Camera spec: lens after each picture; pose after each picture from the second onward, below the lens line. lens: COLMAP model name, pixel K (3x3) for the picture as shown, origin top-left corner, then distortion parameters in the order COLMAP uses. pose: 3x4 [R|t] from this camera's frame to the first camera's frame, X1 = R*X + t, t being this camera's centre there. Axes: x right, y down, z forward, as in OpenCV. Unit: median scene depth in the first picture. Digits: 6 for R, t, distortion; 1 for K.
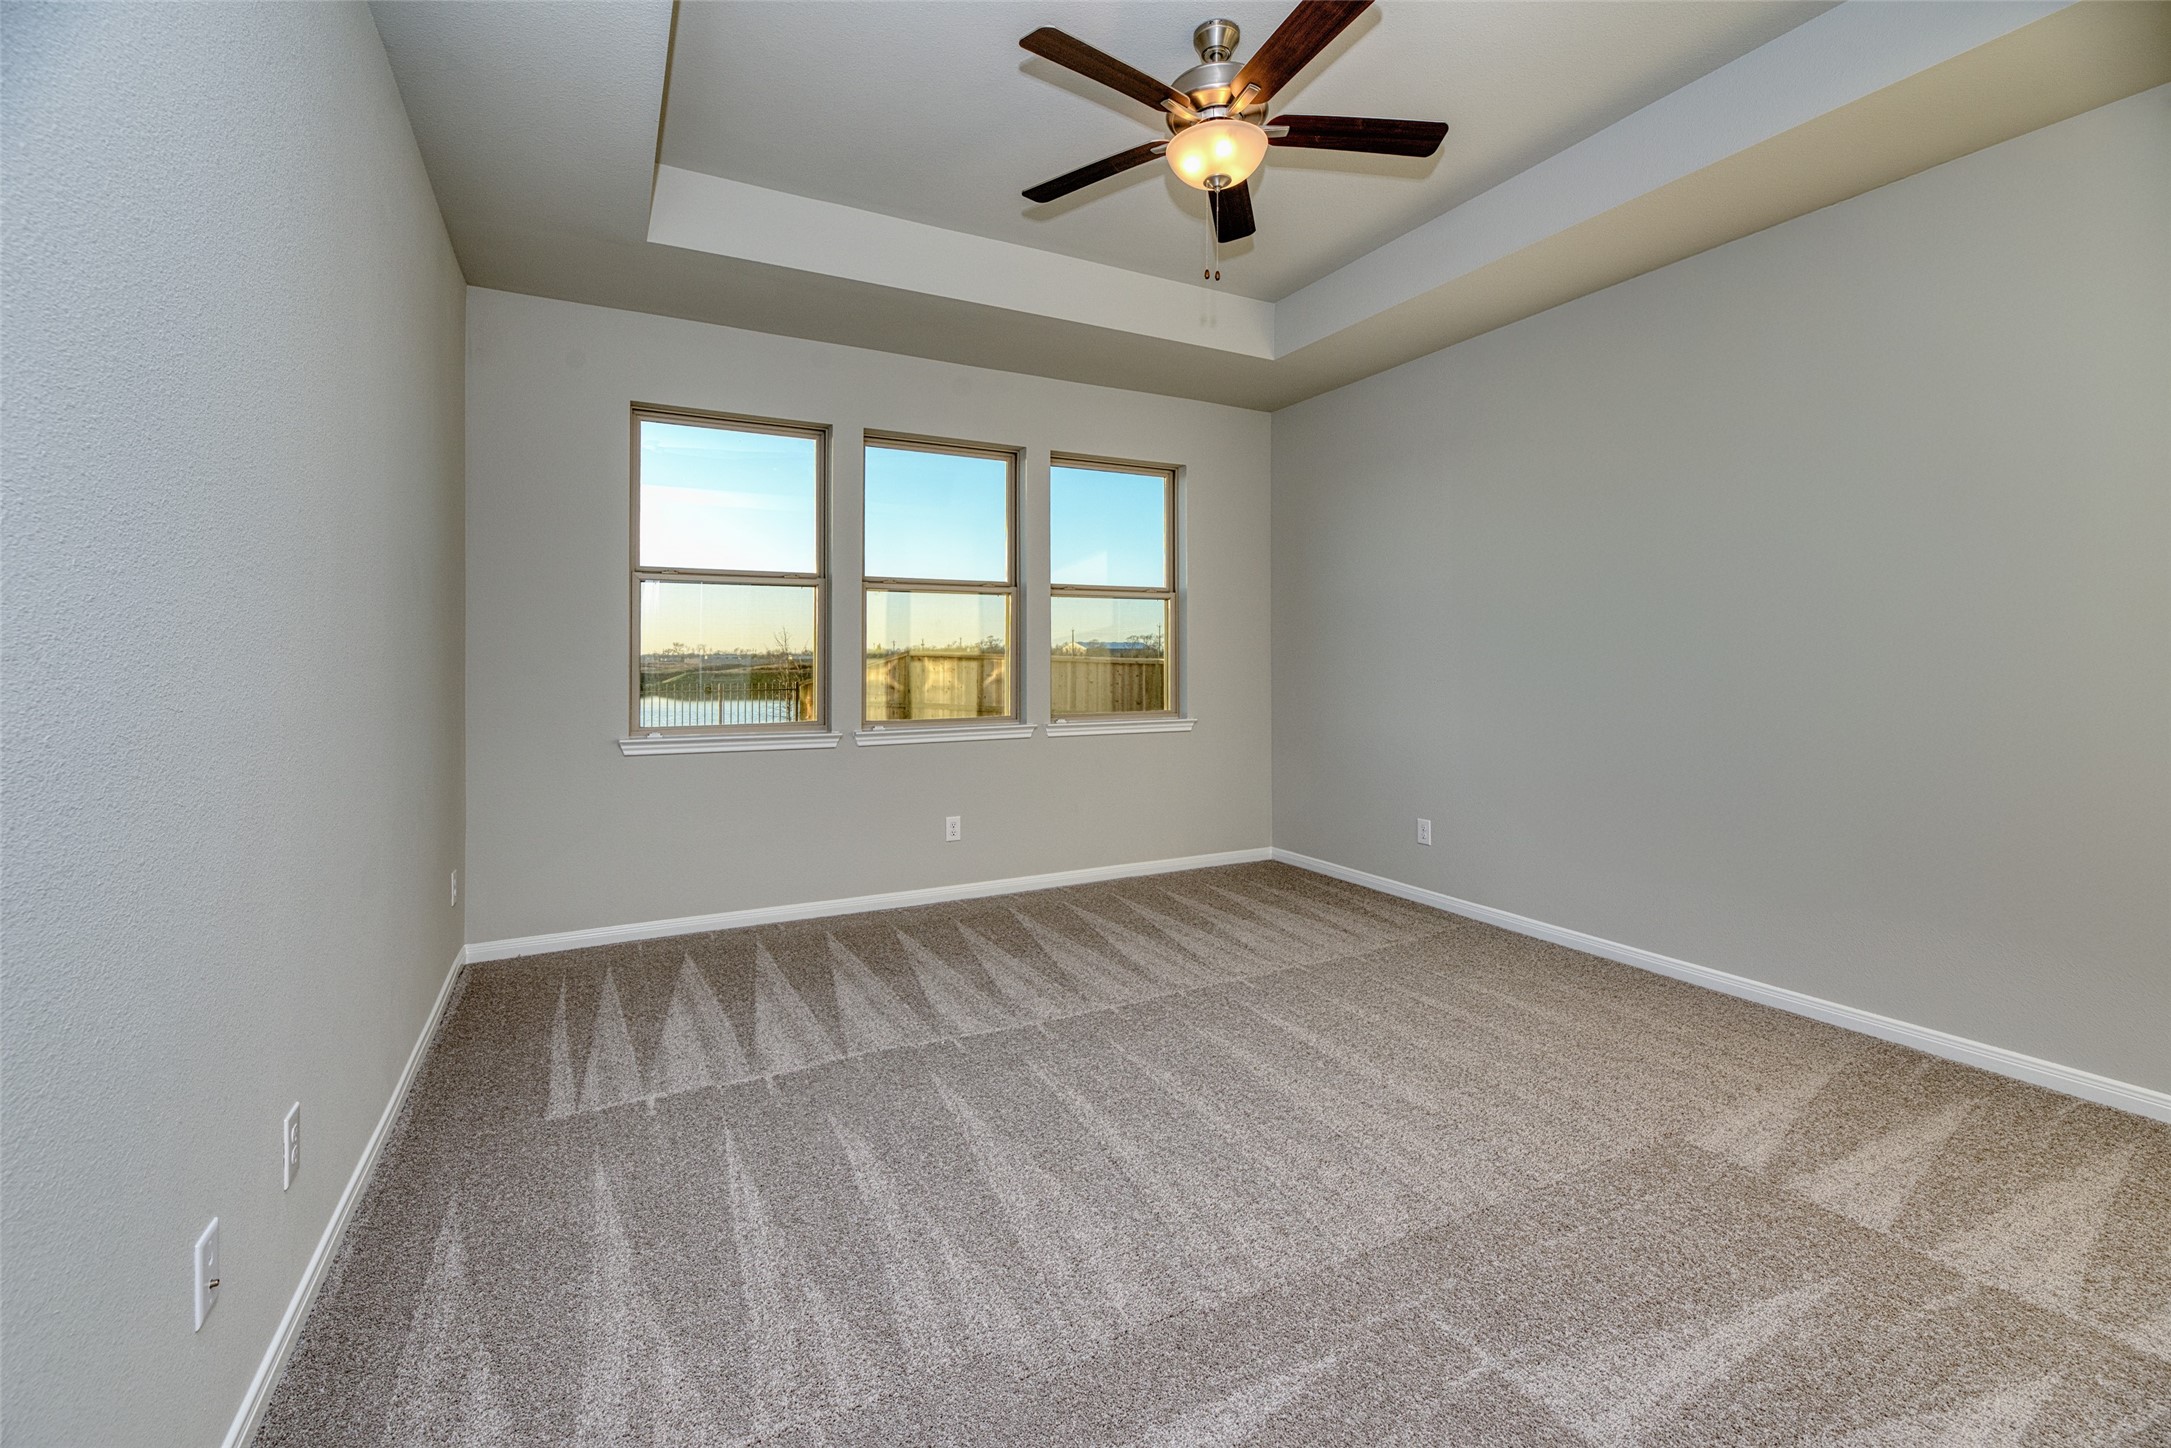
lens RADIAL K [[894.9, 0, 1140.7], [0, 894.9, 669.9], [0, 0, 1]] dist [0.001274, -0.000721]
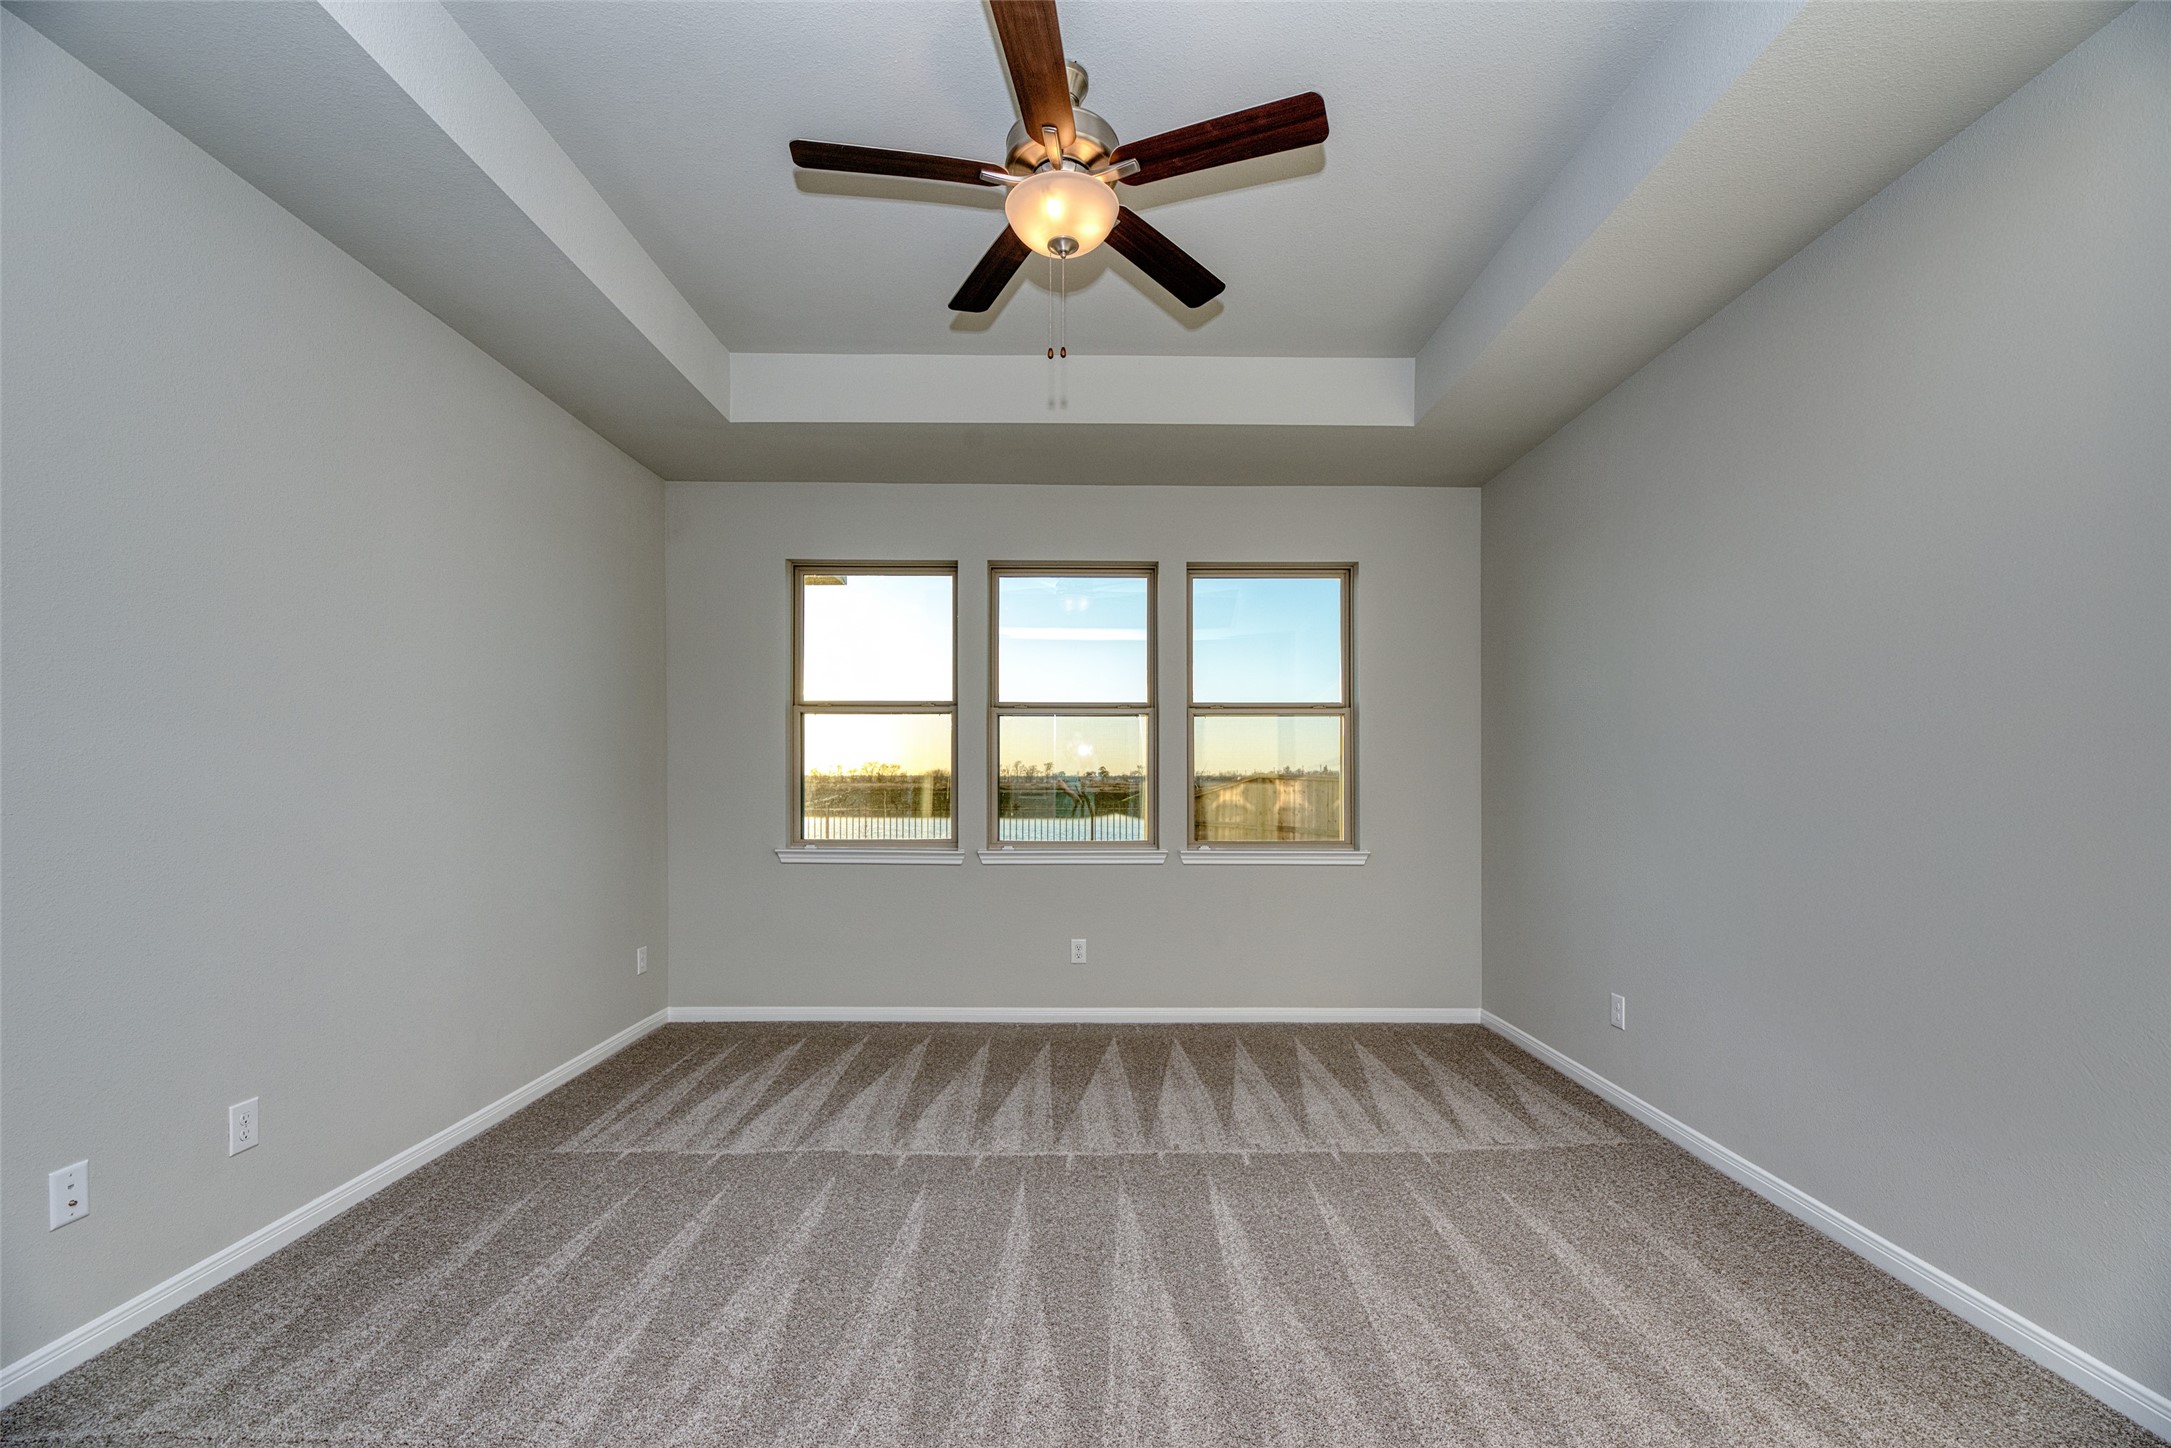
lens RADIAL K [[894.9, 0, 1059.3], [0, 894.9, 789.6], [0, 0, 1]] dist [0.001274, -0.000721]
pose [[0.887242, 0.007592, -0.461242, 0.242313], [-0.009493, 0.999953, -0.001802, -0.001140], [0.461207, 0.005977, 0.887273, 0.102964]]
